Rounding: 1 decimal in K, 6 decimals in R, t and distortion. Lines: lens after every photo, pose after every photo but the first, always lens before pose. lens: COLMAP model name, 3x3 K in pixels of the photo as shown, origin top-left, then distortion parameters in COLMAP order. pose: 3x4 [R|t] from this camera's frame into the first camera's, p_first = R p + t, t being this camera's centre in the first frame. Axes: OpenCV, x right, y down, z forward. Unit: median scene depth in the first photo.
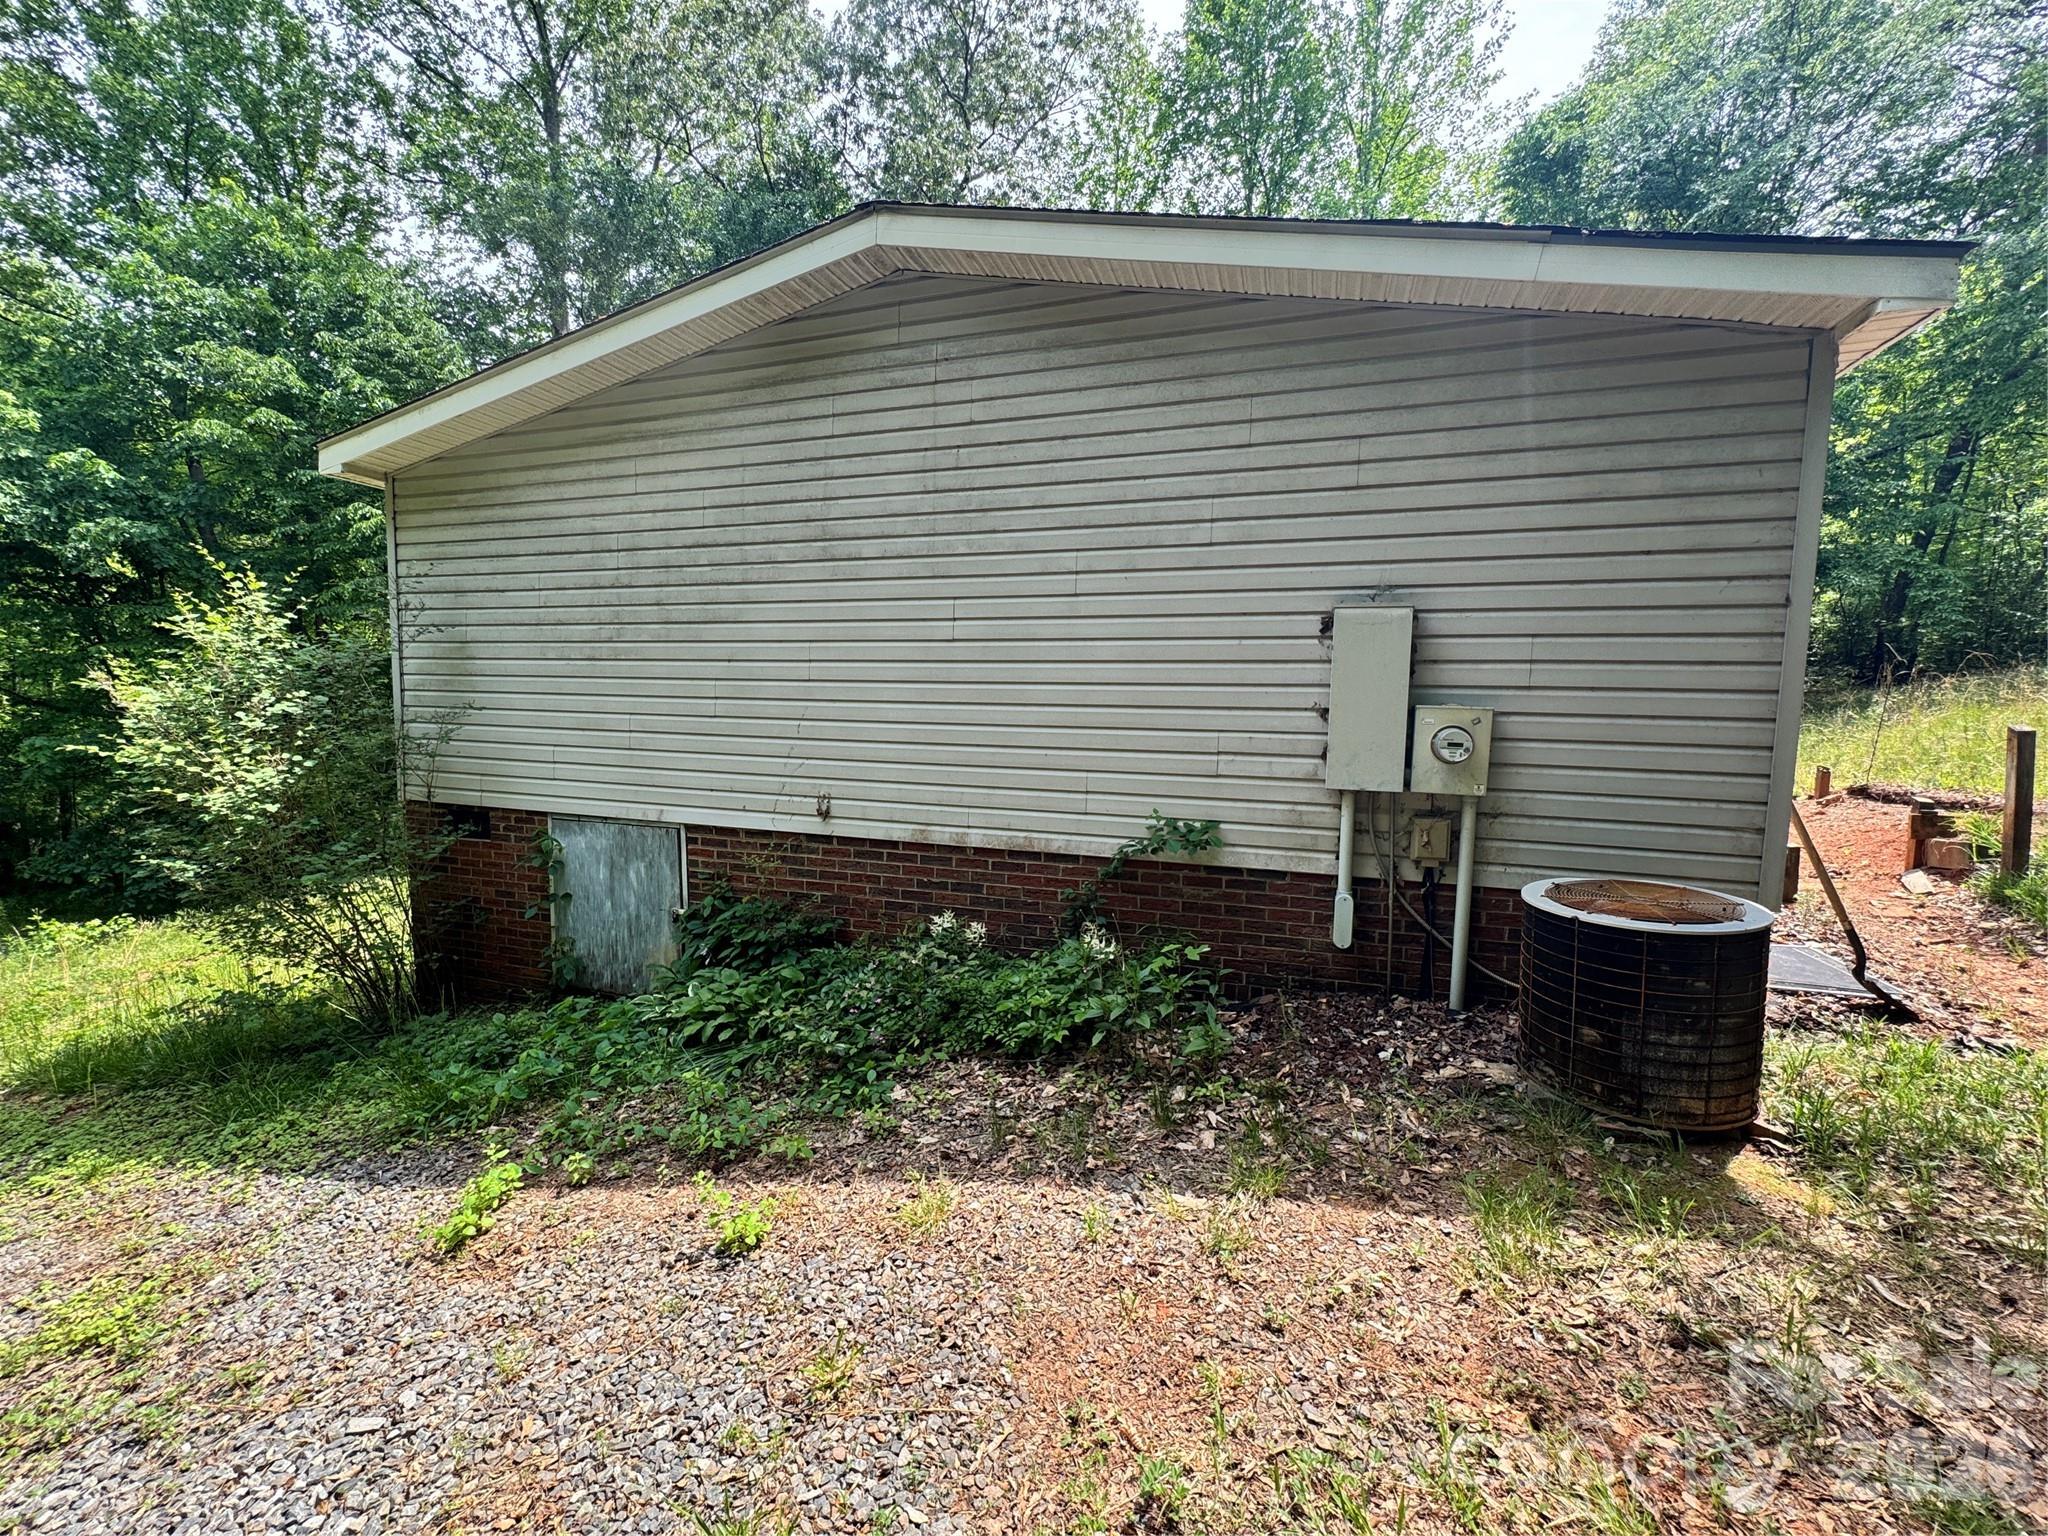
lens RADIAL K [[819.8, 0, 1022.5], [0, 819.8, 772.4], [0, 0, 1]] dist [-0.003039, -0.000100]
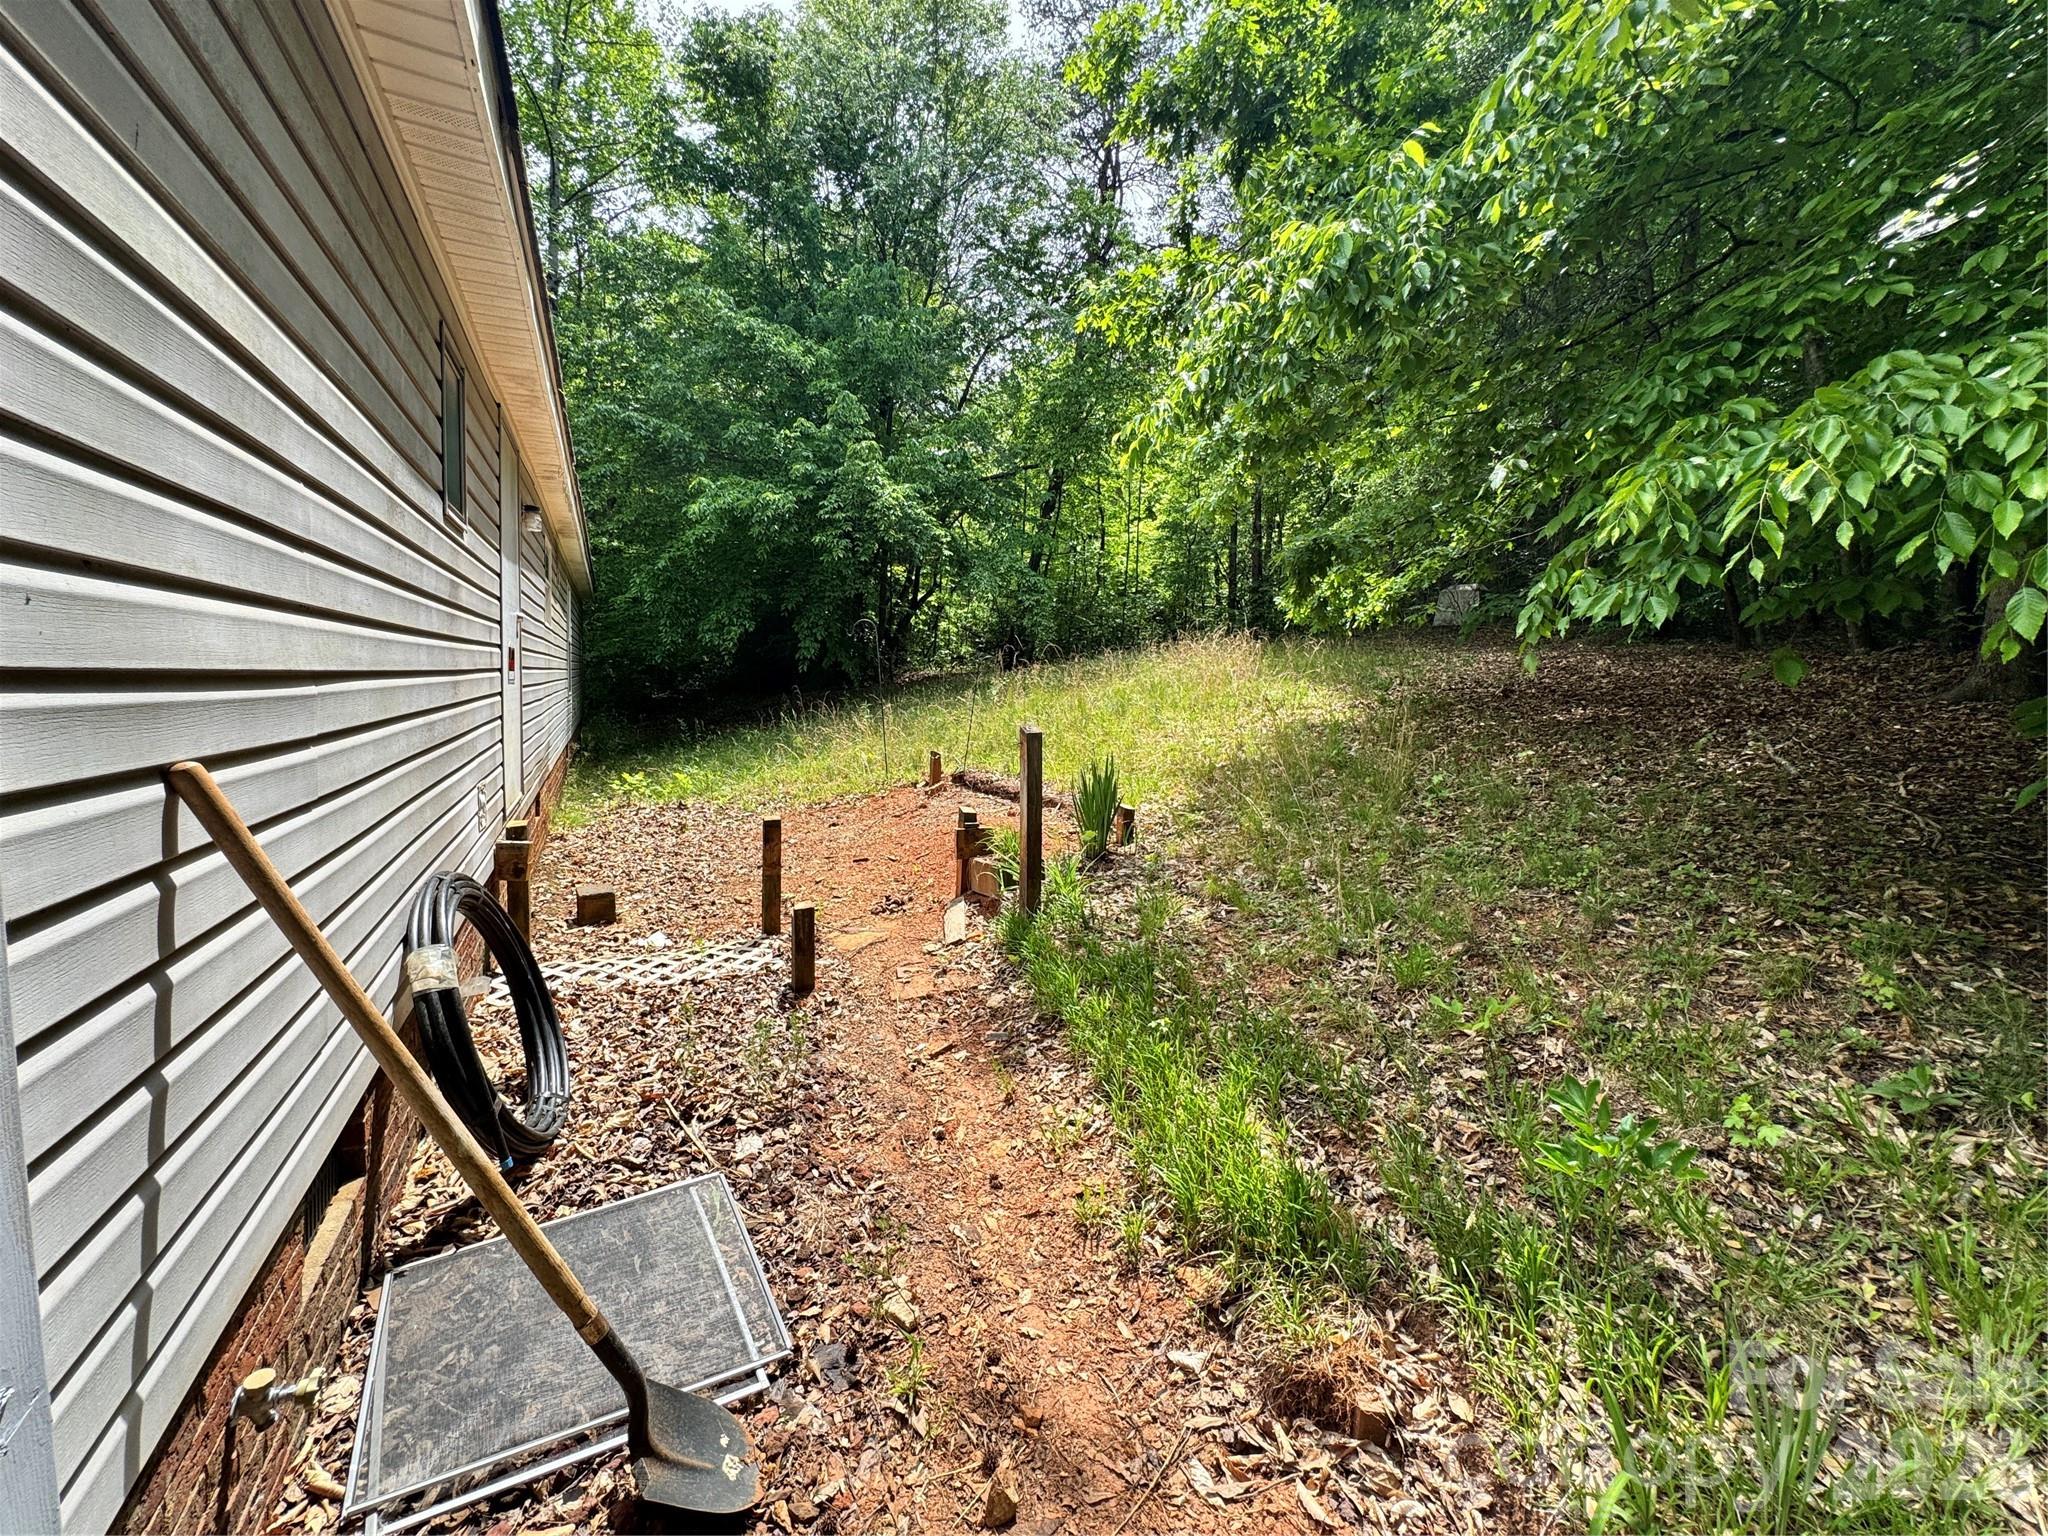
lens RADIAL K [[815.0, 0, 1019.2], [0, 815.0, 772.0], [0, 0, 1]] dist [-0.007380, -0.000101]
pose [[0.705262, -0.052749, 0.706981, 0.877334], [0.023033, 0.998407, 0.051516, -0.072134], [-0.708572, -0.020049, 0.705354, 0.600618]]
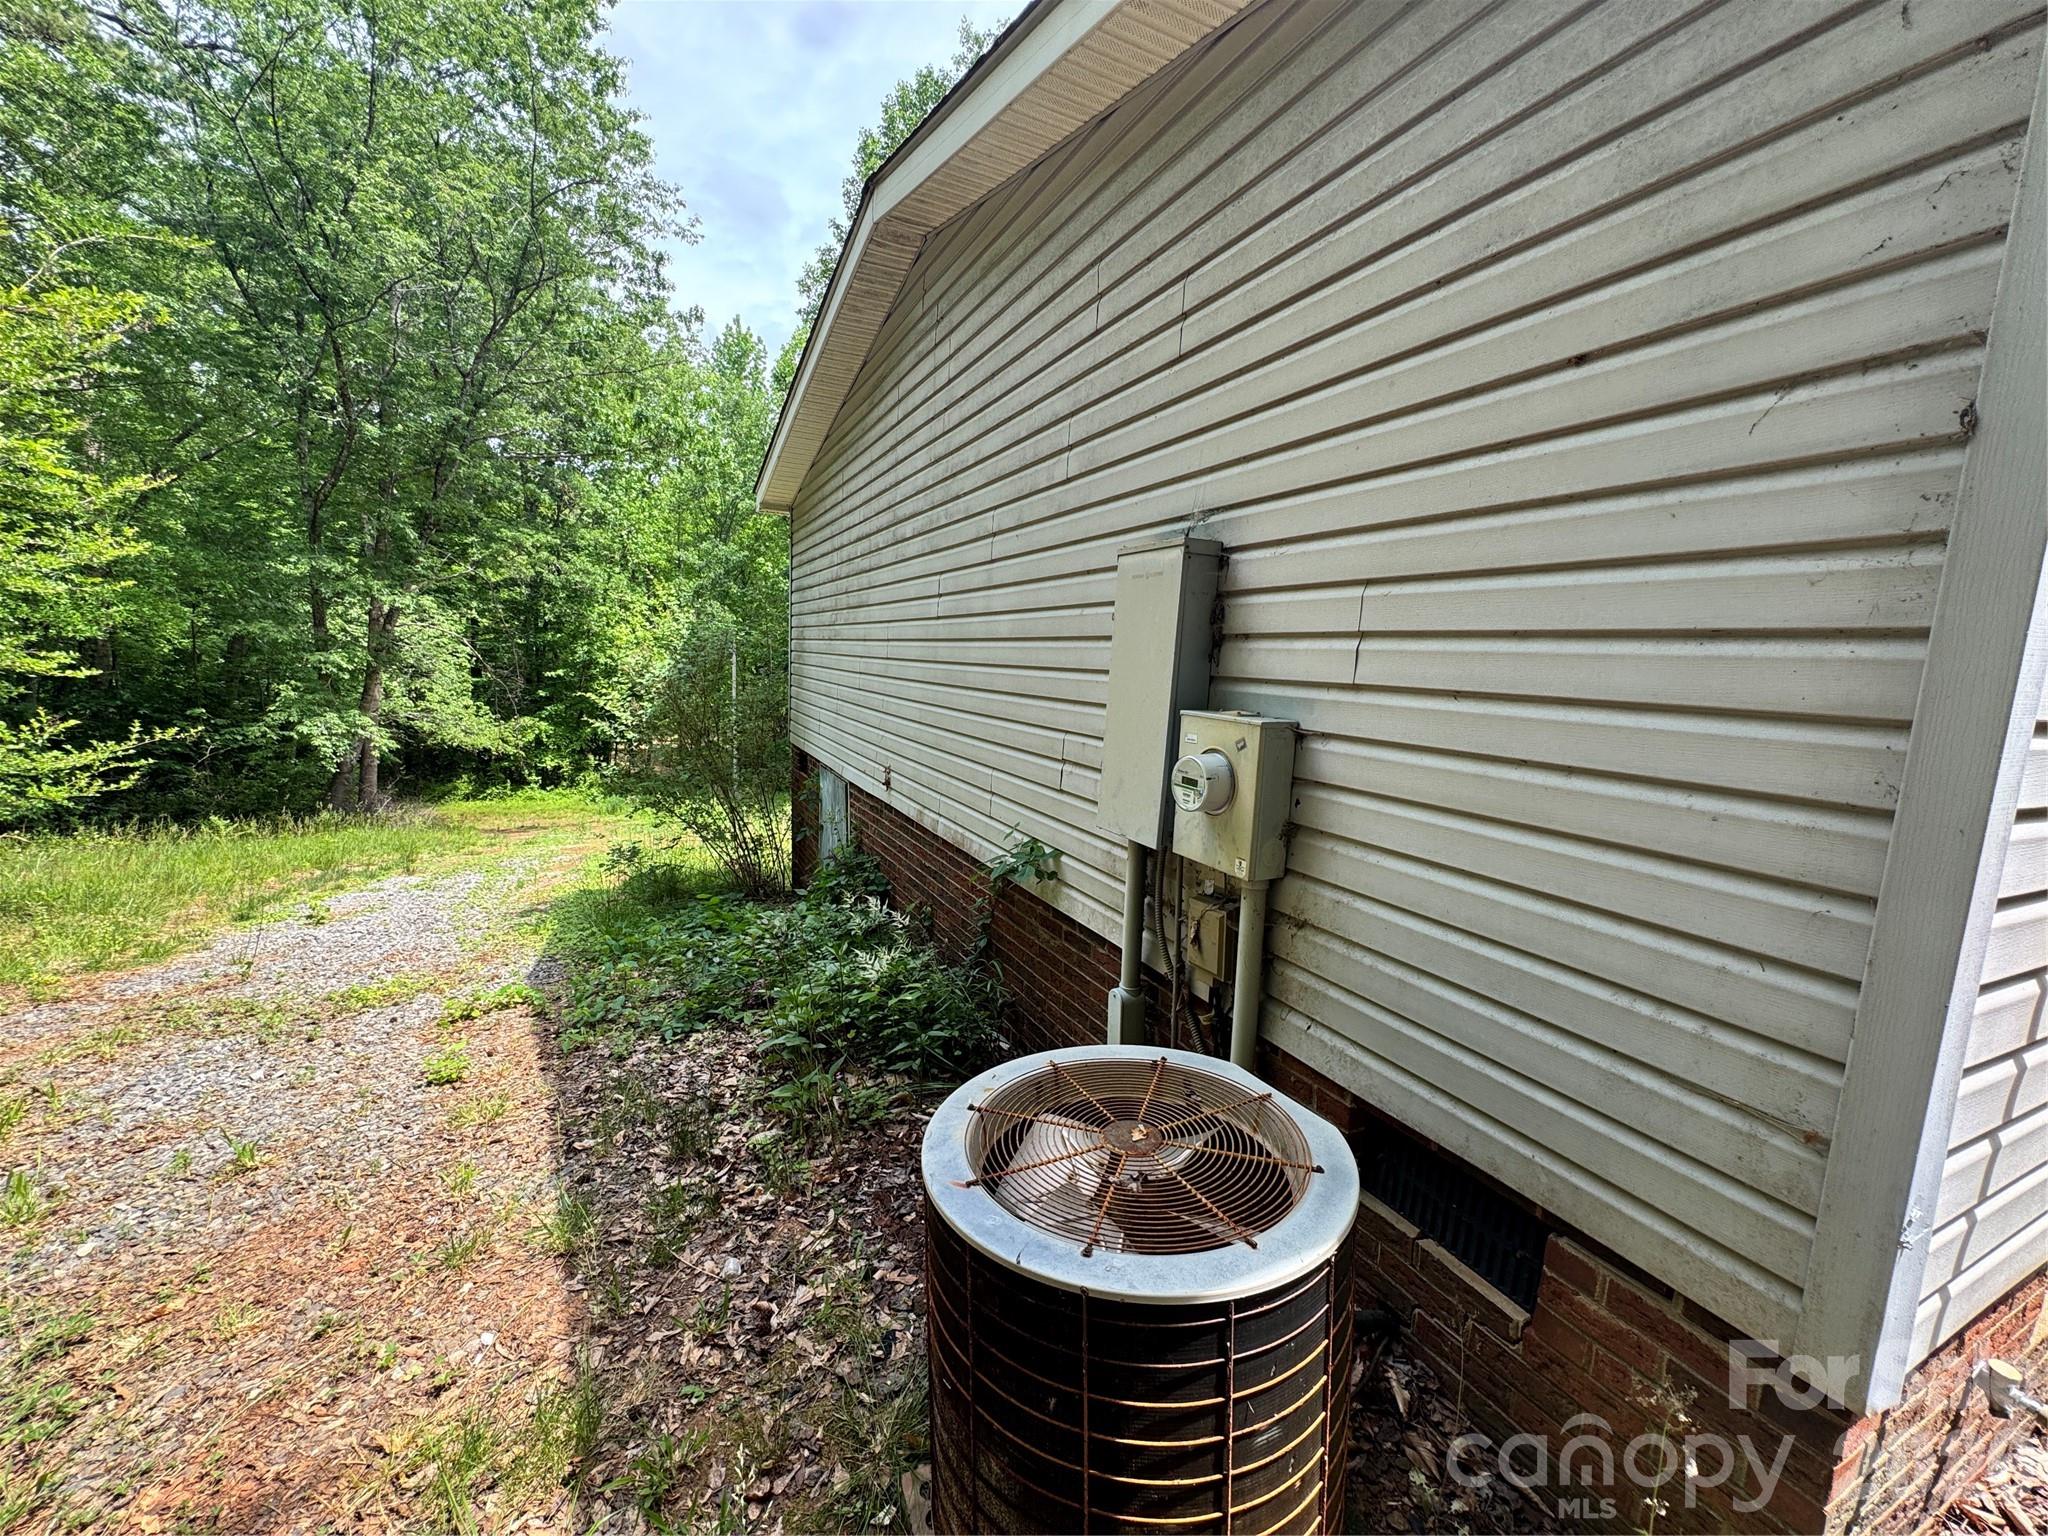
lens RADIAL K [[819.8, 0, 1022.5], [0, 819.8, 772.4], [0, 0, 1]] dist [-0.003039, -0.000100]
pose [[0.695756, 0.110165, -0.709780, 0.804769], [-0.092385, 0.993686, 0.063670, -0.061975], [0.712312, 0.021274, 0.701540, 0.481100]]
